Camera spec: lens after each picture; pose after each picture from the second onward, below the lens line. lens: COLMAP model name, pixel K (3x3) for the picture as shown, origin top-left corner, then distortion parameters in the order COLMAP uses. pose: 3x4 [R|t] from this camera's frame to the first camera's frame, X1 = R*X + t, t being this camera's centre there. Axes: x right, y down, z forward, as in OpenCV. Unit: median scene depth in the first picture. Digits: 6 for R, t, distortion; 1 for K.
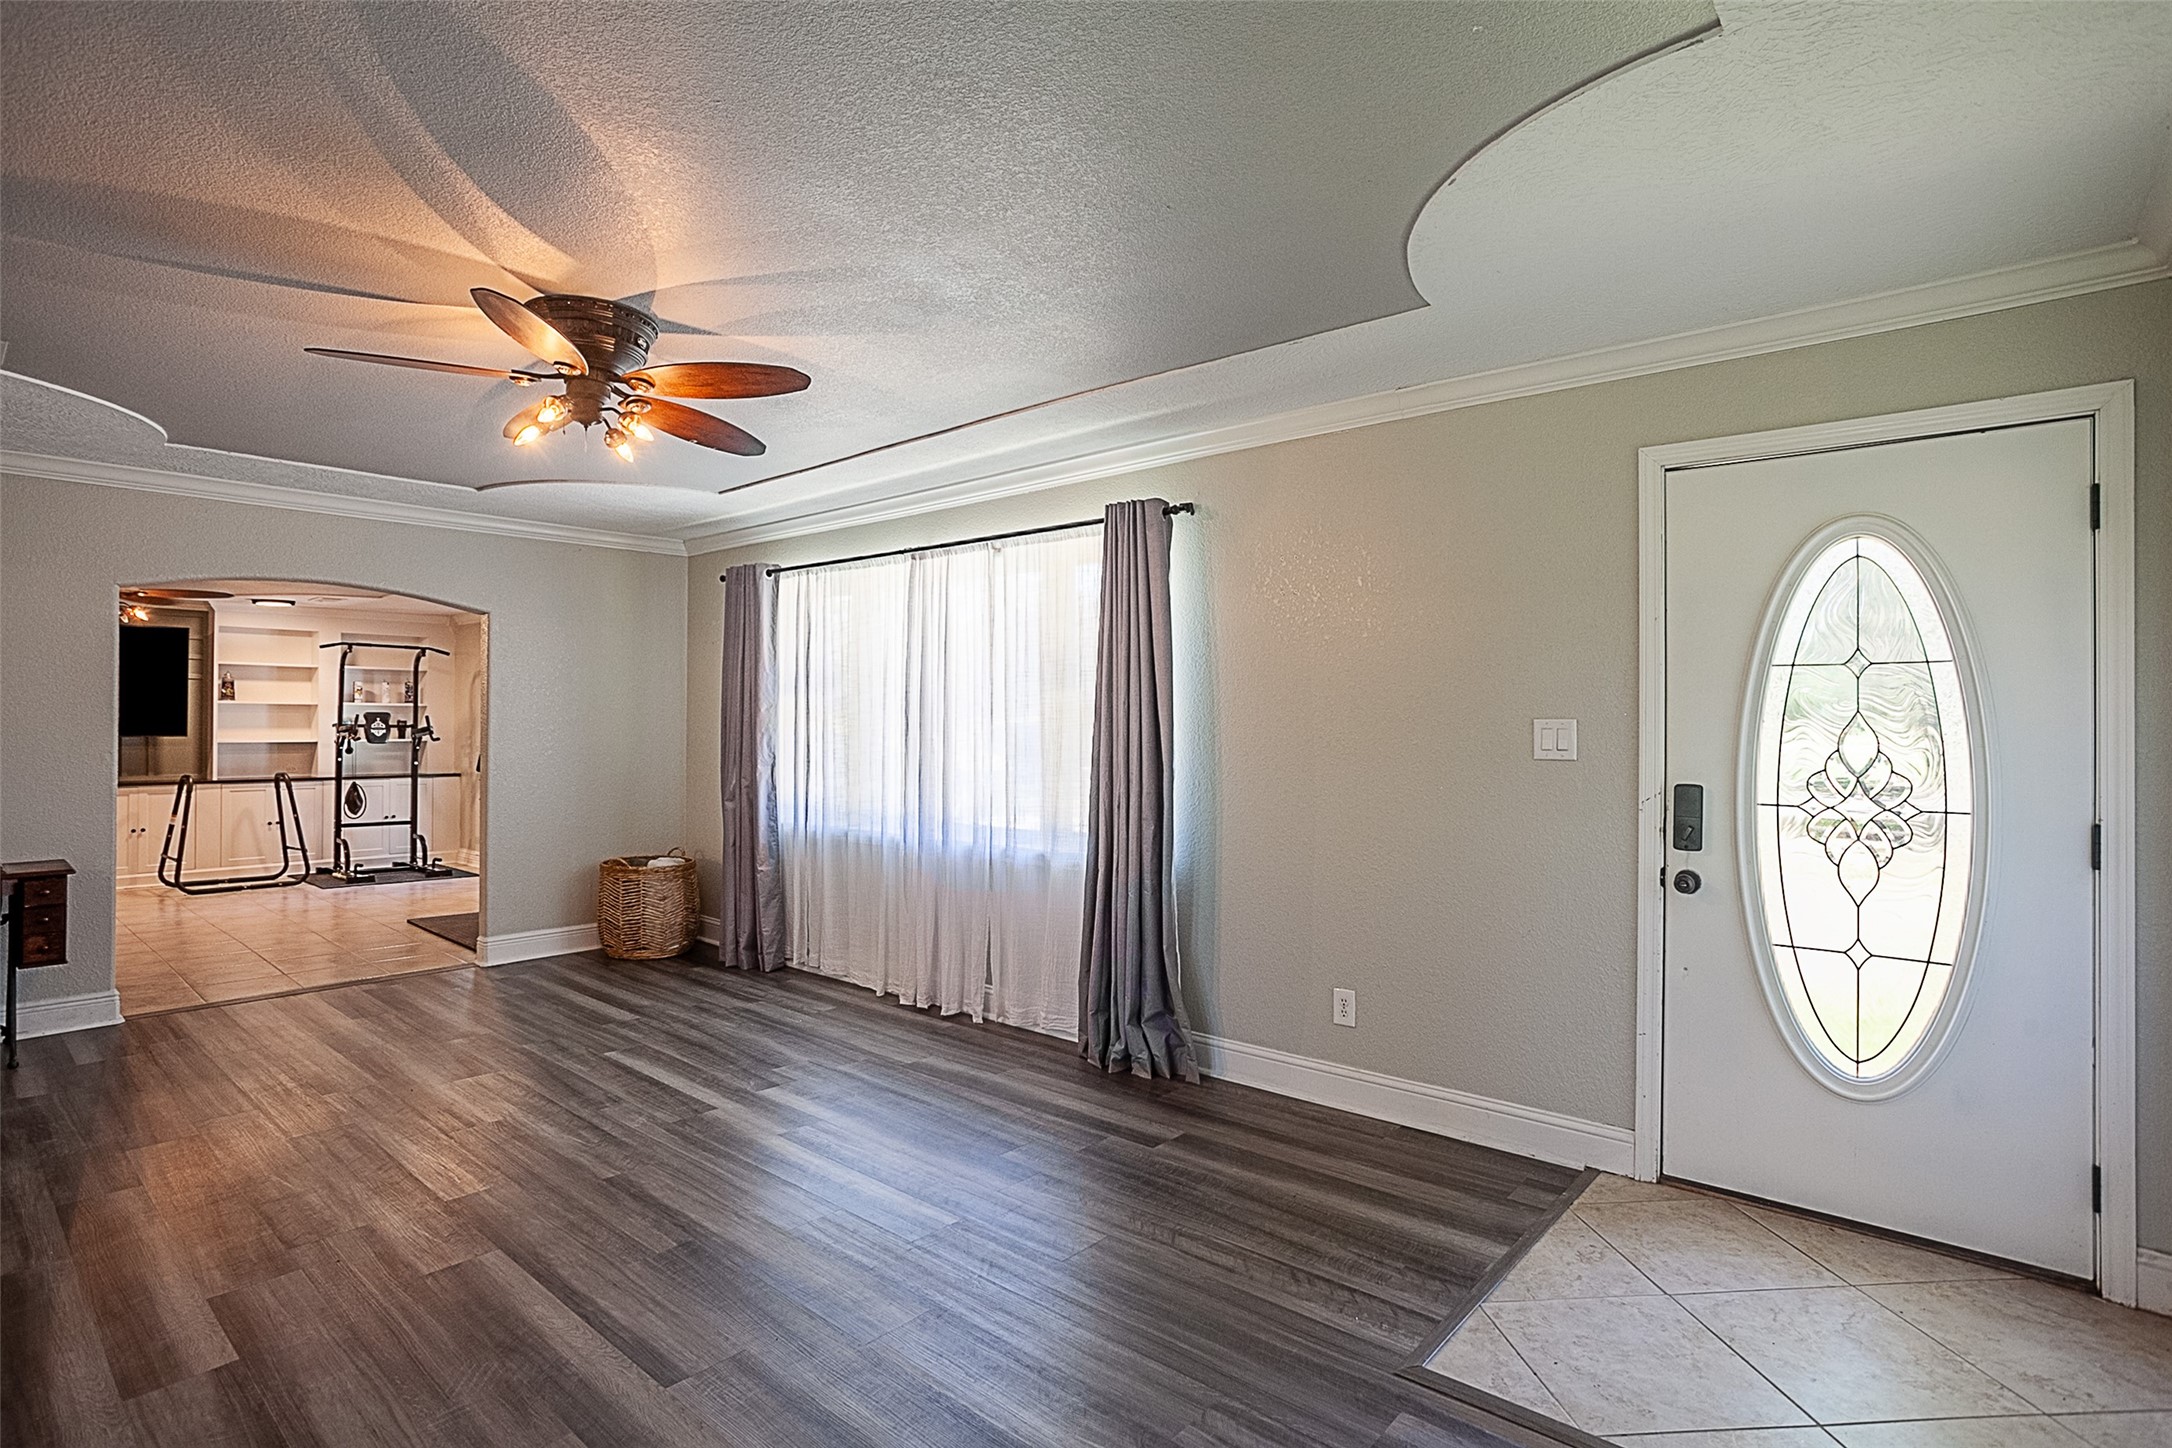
lens RADIAL K [[1069.2, 0, 1095.8], [0, 1069.2, 729.4], [0, 0, 1]] dist [-0.058530, 0.023965]
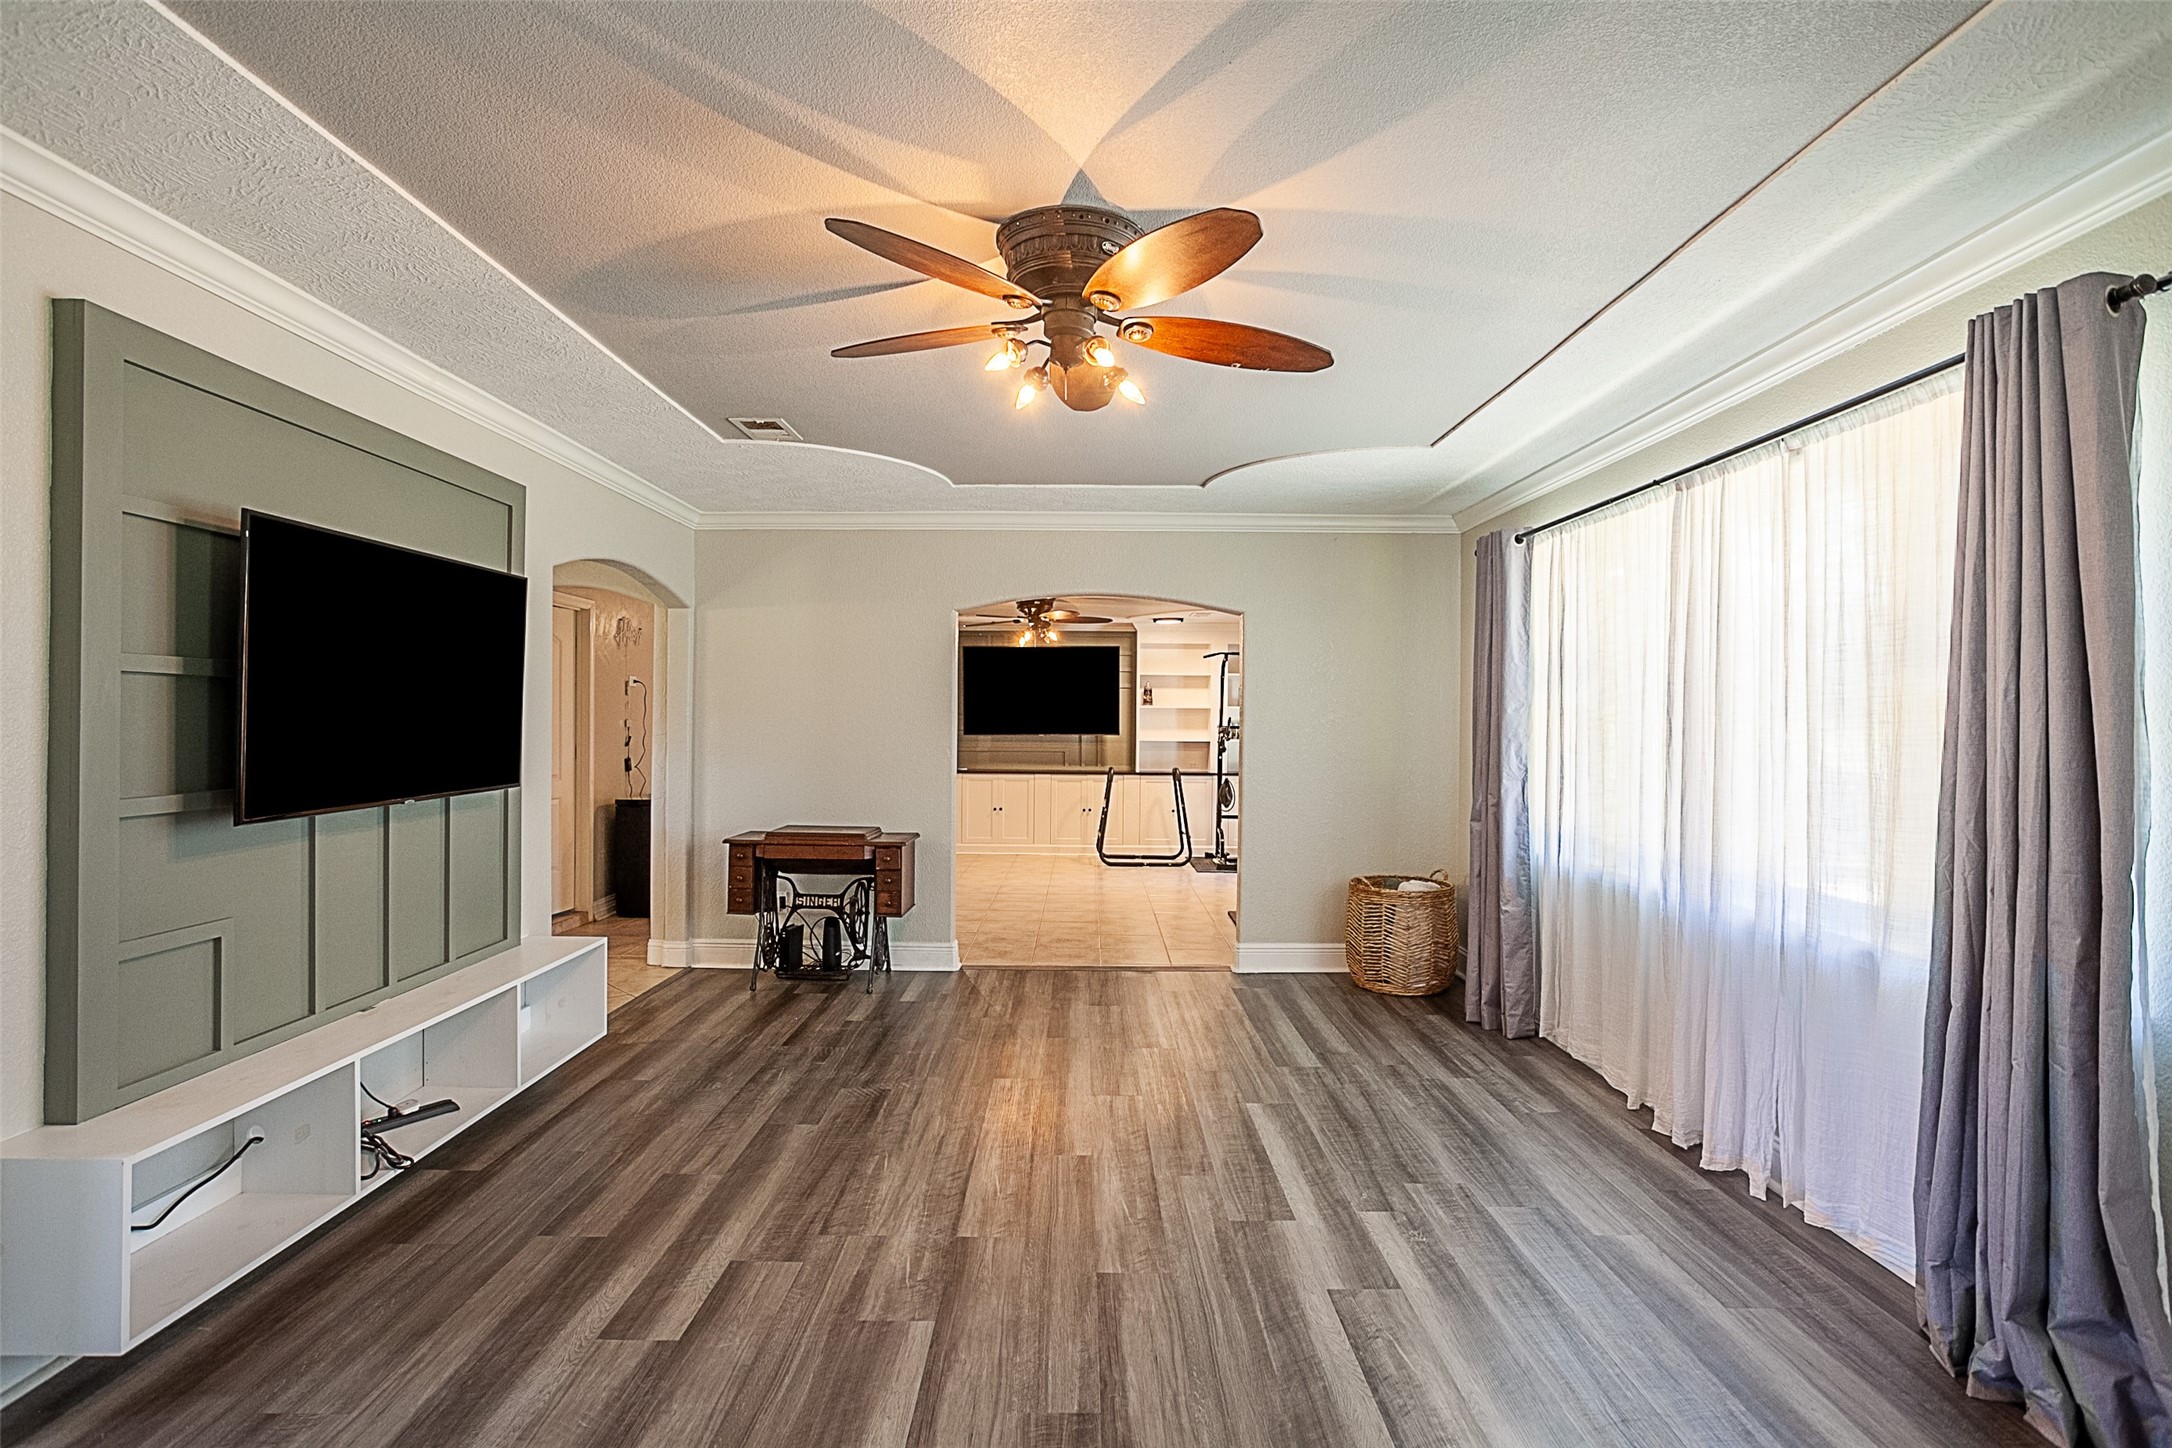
lens RADIAL K [[1069.2, 0, 1075.7], [0, 1069.2, 720.9], [0, 0, 1]] dist [-0.058530, 0.023965]
pose [[0.647812, 0.001556, -0.761798, 0.093493], [-0.010700, 0.999918, -0.007057, -0.001516], [0.761725, 0.012723, 0.647776, 0.265977]]
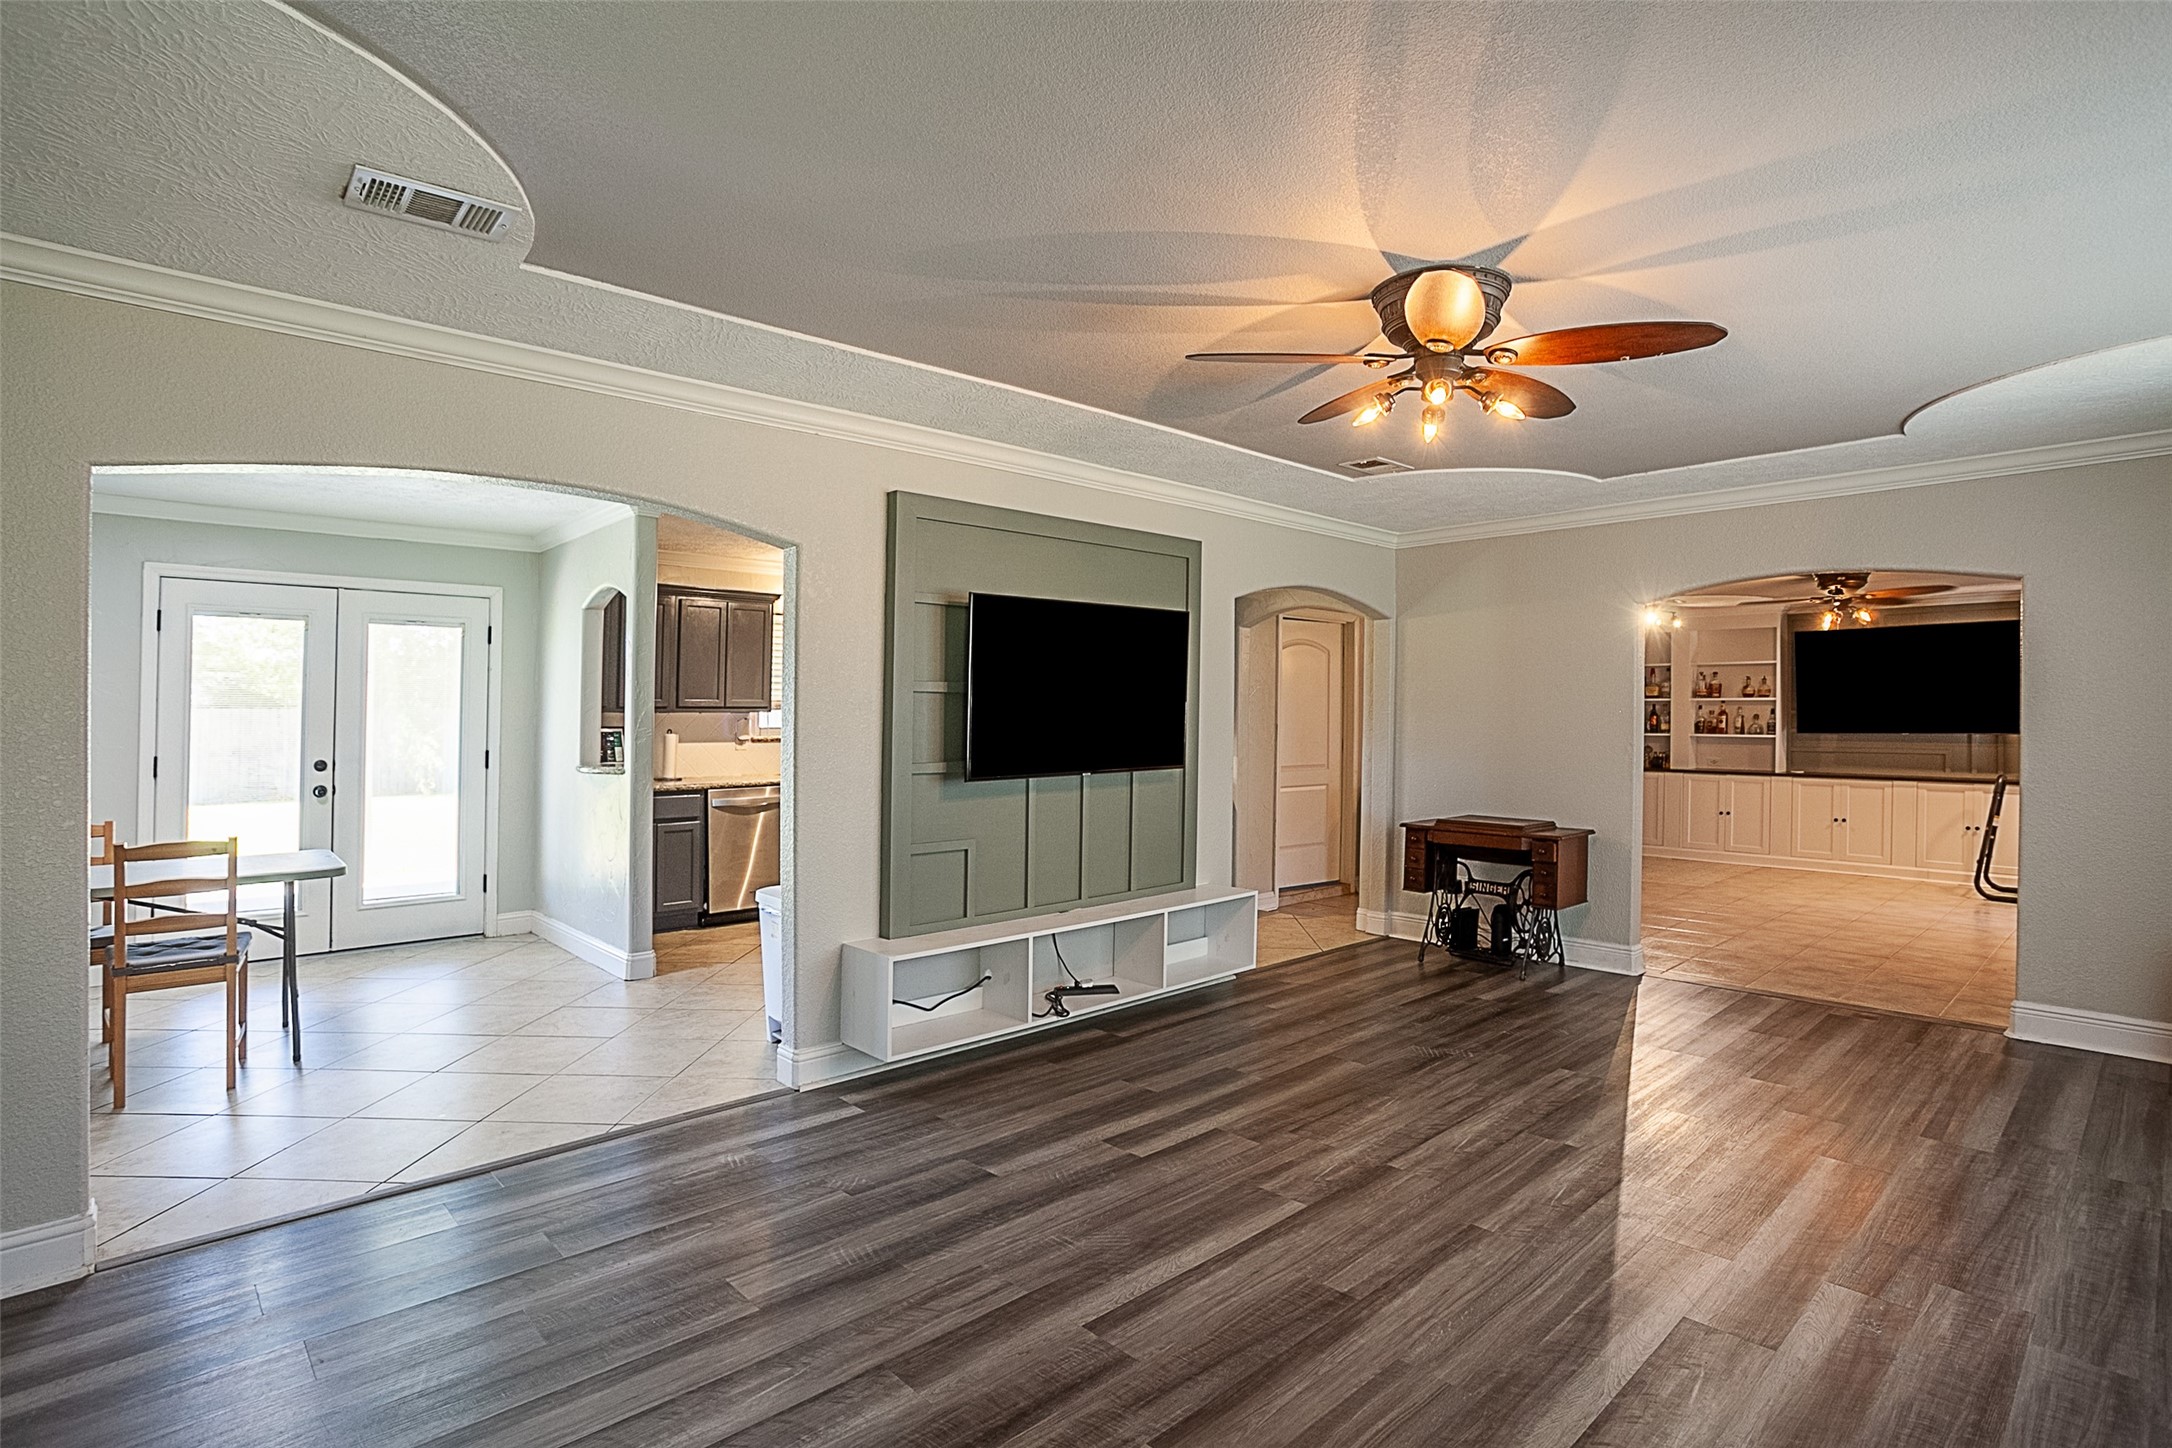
lens RADIAL K [[1069.2, 0, 1079.5], [0, 1069.2, 689.7], [0, 0, 1]] dist [-0.058530, 0.023965]
pose [[-0.111035, -0.026145, -0.993473, 0.289020], [-0.009227, 0.999638, -0.025276, -0.003483], [0.993774, 0.006360, -0.111236, 0.460845]]
